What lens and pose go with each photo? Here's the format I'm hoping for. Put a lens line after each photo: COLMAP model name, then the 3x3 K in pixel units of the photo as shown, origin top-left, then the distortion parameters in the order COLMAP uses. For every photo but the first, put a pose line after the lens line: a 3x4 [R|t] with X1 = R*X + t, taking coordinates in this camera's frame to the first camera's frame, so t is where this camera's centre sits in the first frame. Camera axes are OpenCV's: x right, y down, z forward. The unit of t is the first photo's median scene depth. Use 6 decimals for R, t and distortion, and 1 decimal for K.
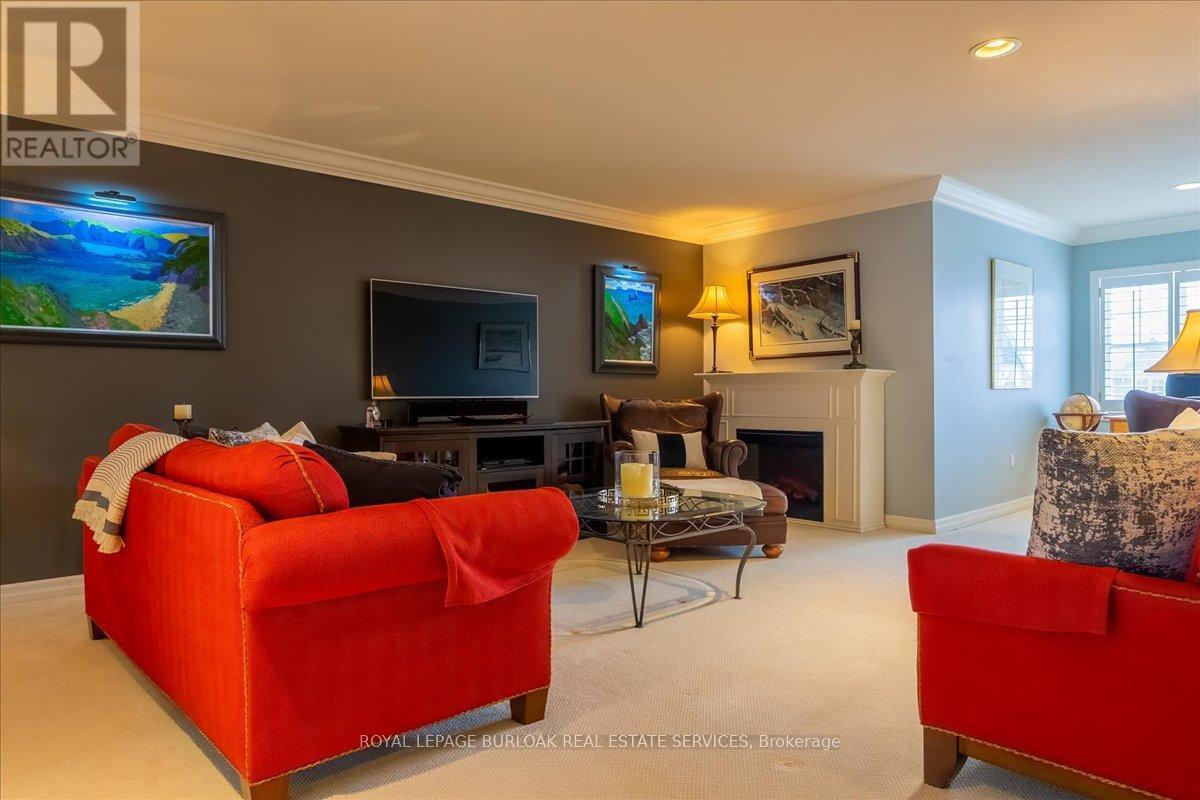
lens RADIAL K [[773.6, 0, 598.4], [0, 773.6, 396.1], [0, 0, 1]] dist [0.006984, -0.001091]
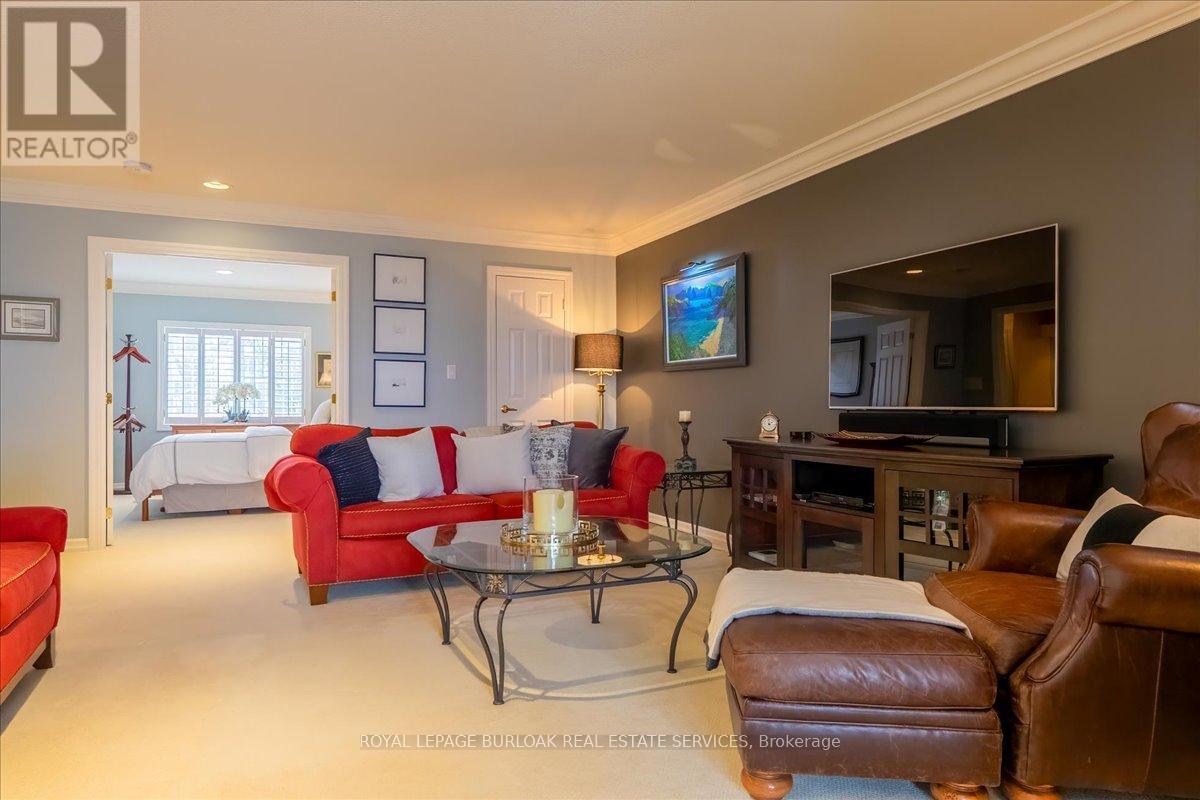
lens RADIAL K [[773.6, 0, 599.3], [0, 773.6, 405.9], [0, 0, 1]] dist [0.006984, -0.001091]
pose [[-0.301803, 0.000063, -0.953370, 0.782565], [-0.001248, 0.999999, 0.000462, 0.002511], [0.953369, 0.001329, -0.301803, 1.240975]]
